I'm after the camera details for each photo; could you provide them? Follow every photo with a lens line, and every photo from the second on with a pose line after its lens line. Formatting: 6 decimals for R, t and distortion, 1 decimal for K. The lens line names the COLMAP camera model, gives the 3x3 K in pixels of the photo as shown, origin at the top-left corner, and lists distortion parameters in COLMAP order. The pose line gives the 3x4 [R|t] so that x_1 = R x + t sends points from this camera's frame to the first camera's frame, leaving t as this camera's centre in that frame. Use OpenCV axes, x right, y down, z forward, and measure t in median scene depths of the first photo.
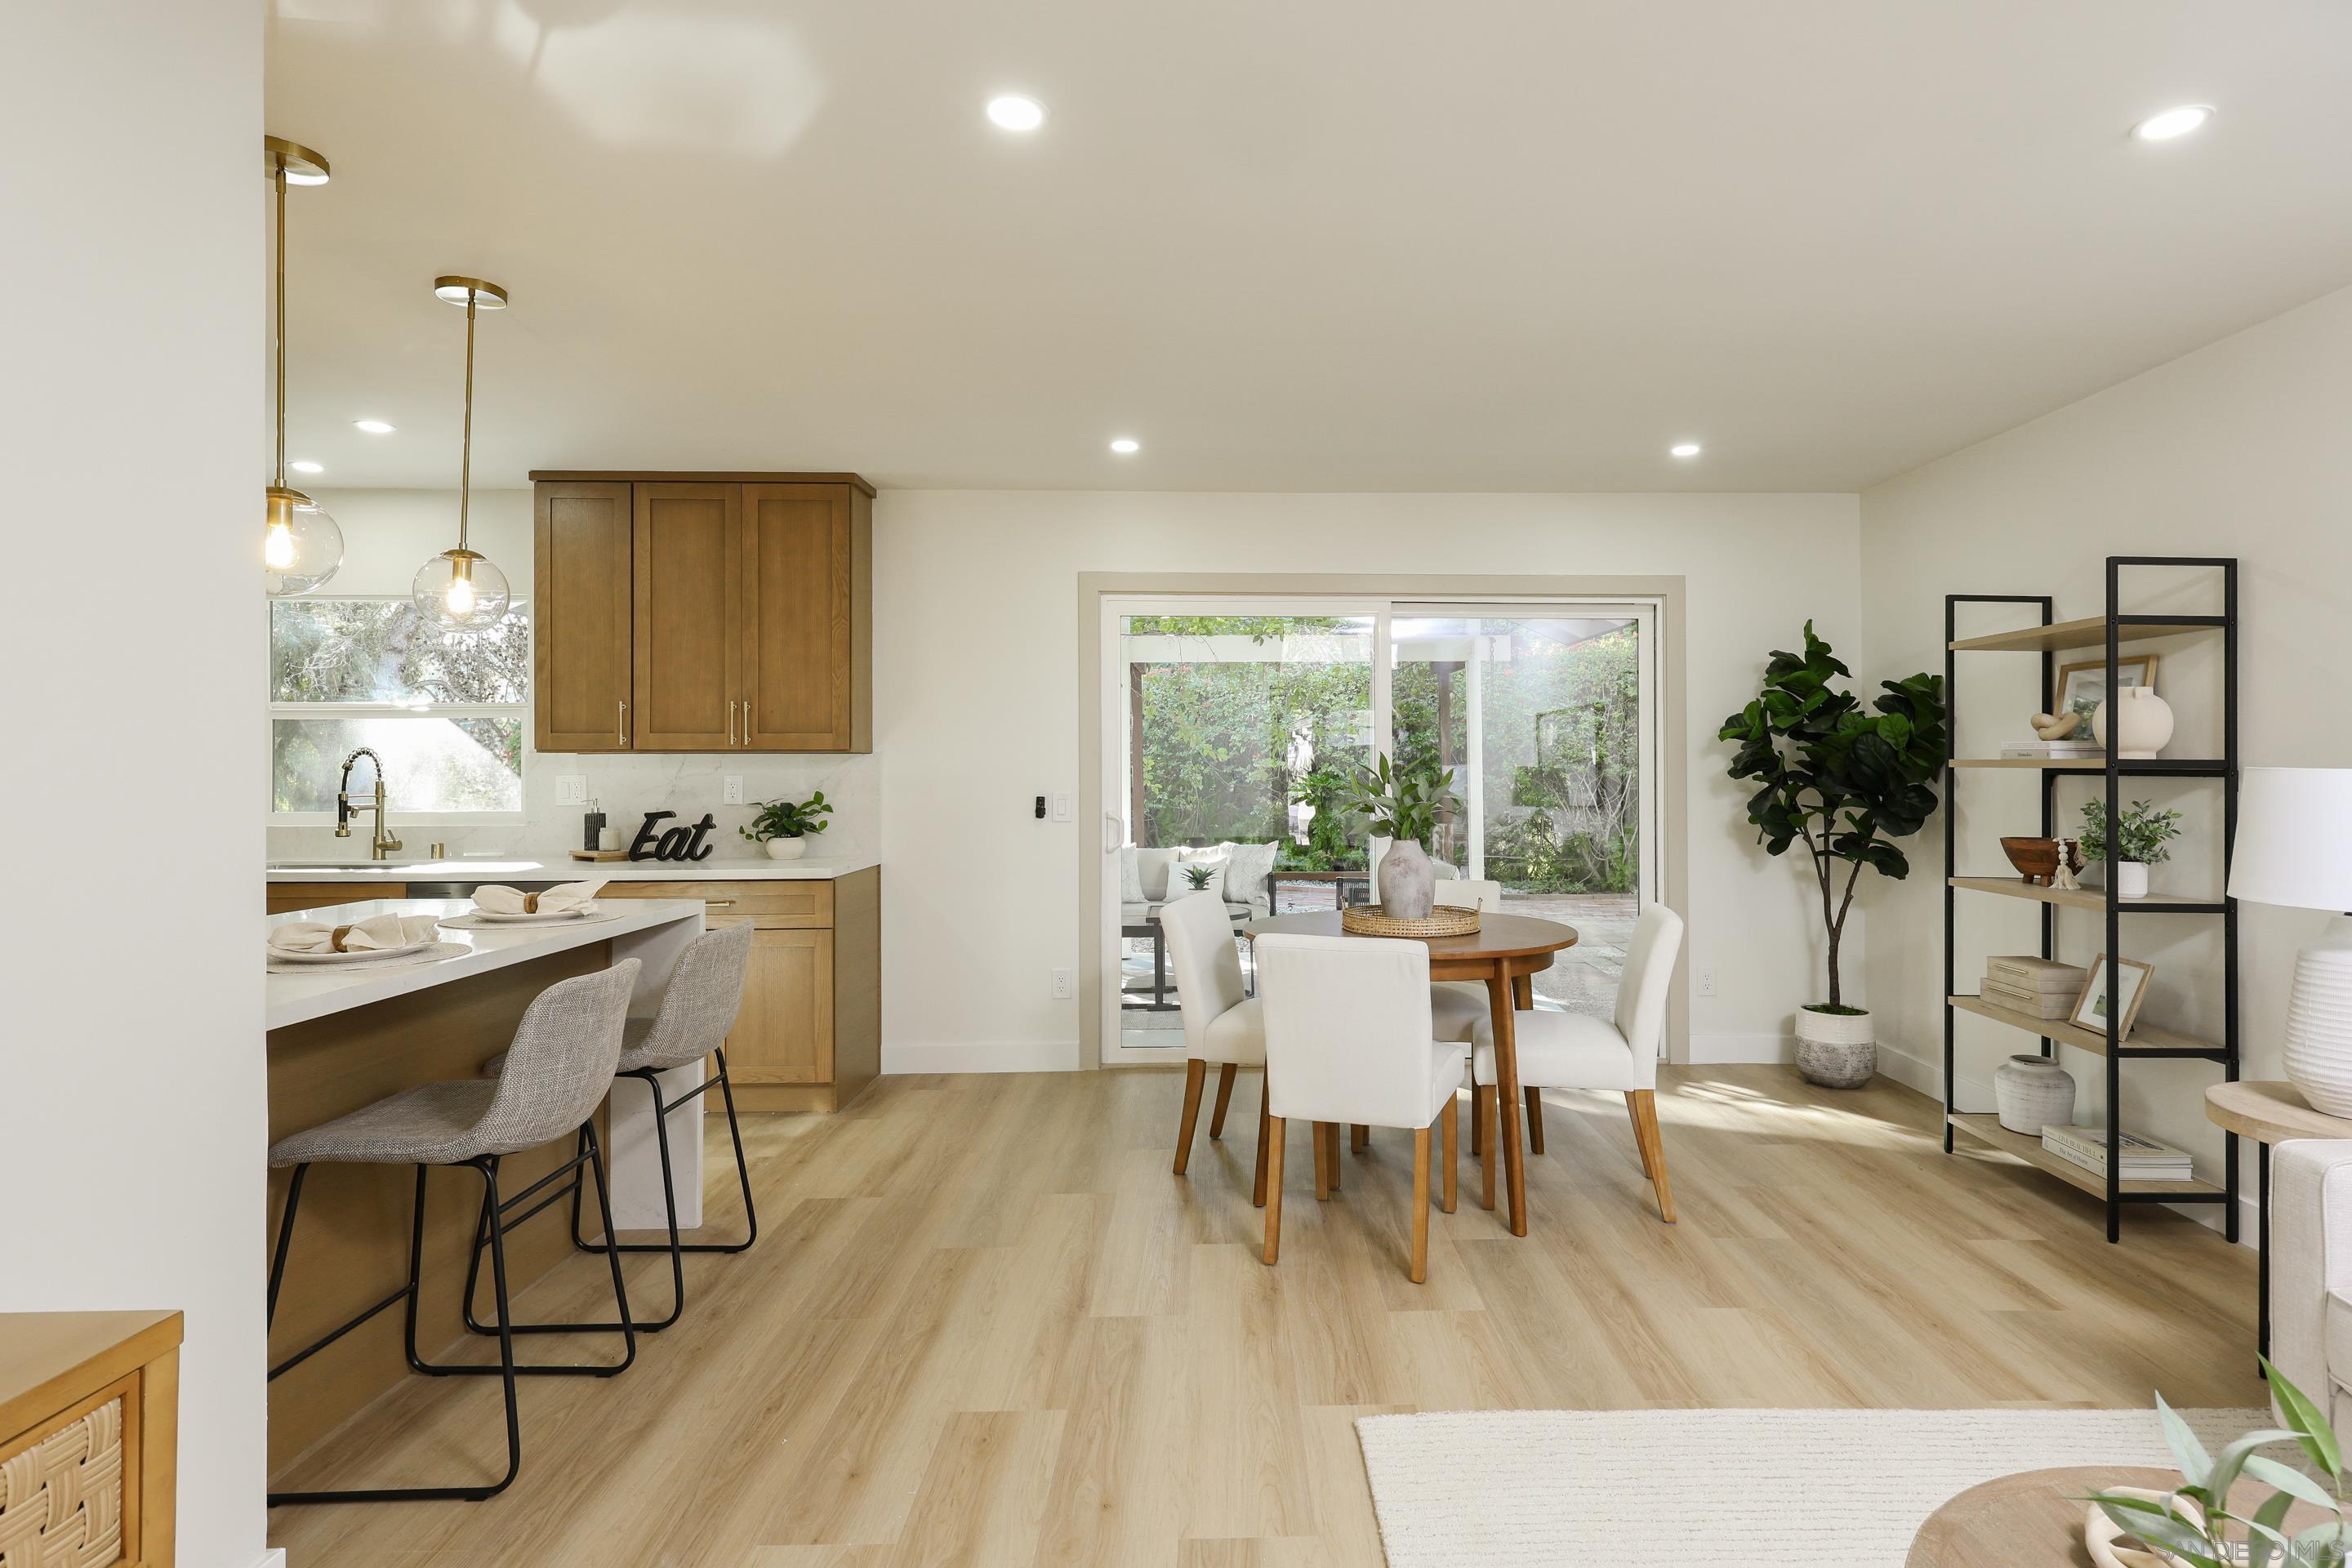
lens RADIAL K [[1181.0, 0, 1123.7], [0, 1181.0, 767.8], [0, 0, 1]] dist [-0.002884, 0.000294]
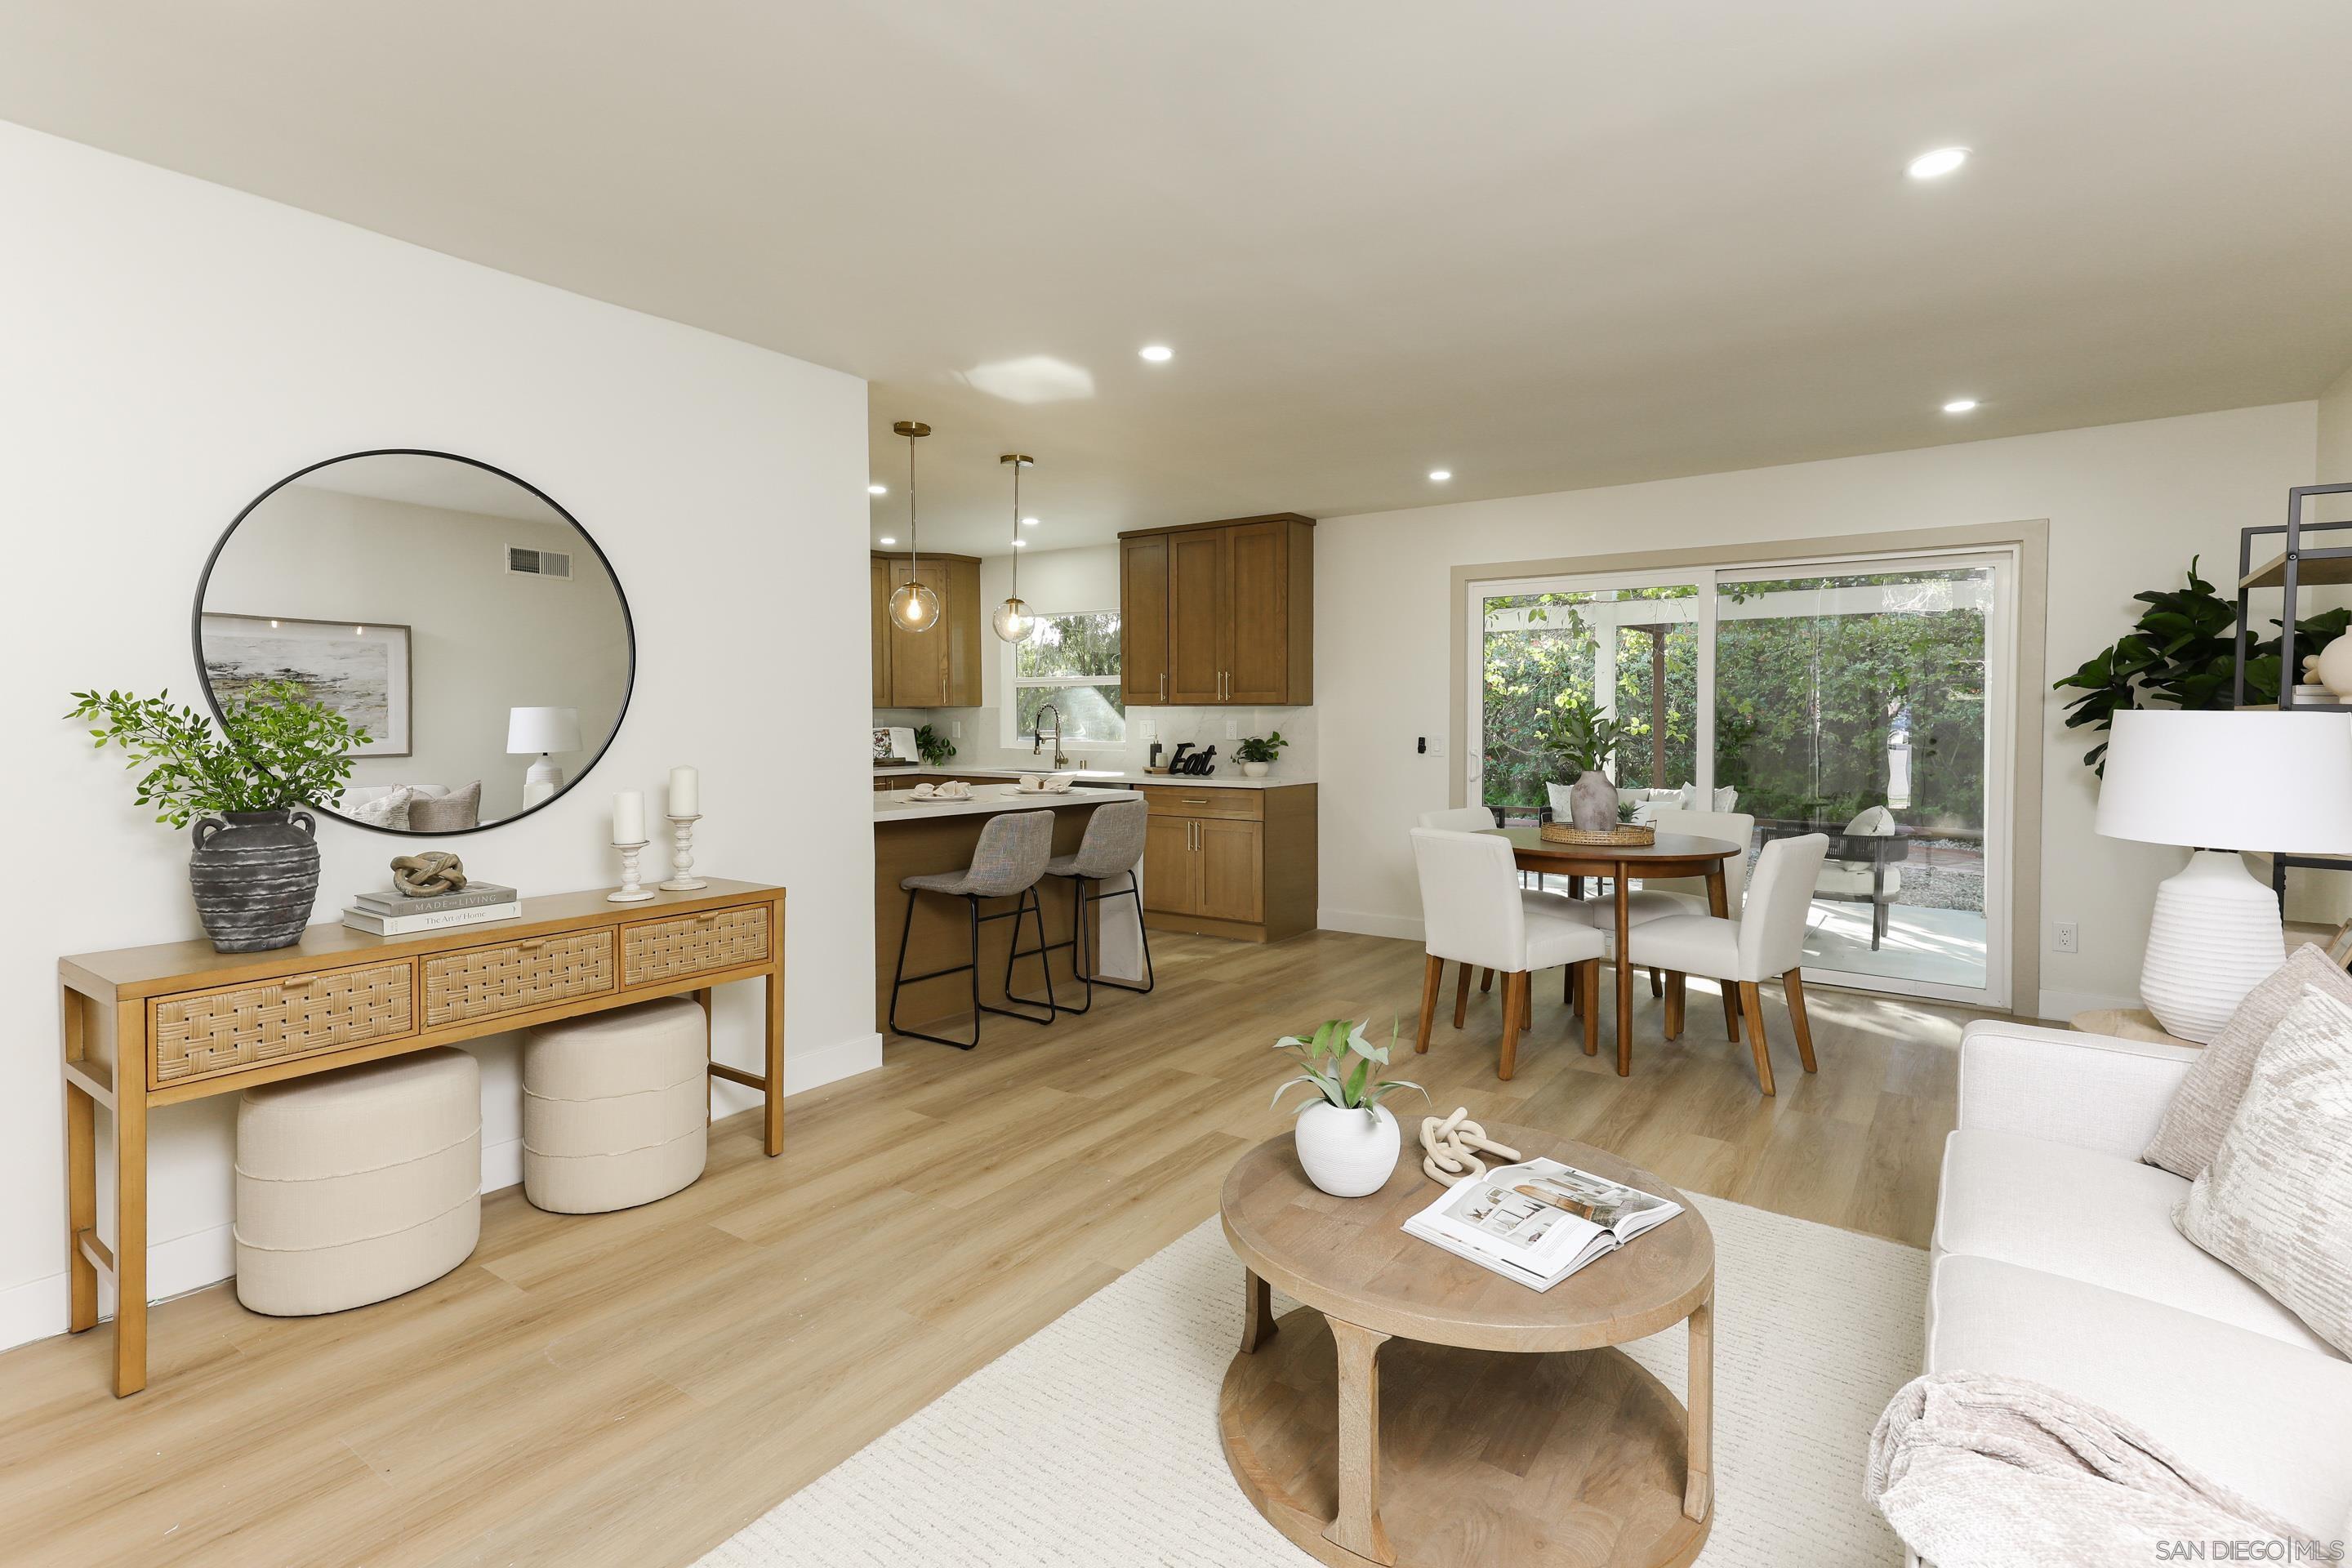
lens RADIAL K [[1124.1, 0, 1176.0], [0, 1124.1, 784.0], [0, 0, 1]] dist [-0.001104, -0.000582]
pose [[0.795354, 0.038312, -0.604933, 0.508957], [-0.005882, 0.998441, 0.055501, 0.008468], [0.606117, -0.040585, 0.794340, -0.198480]]
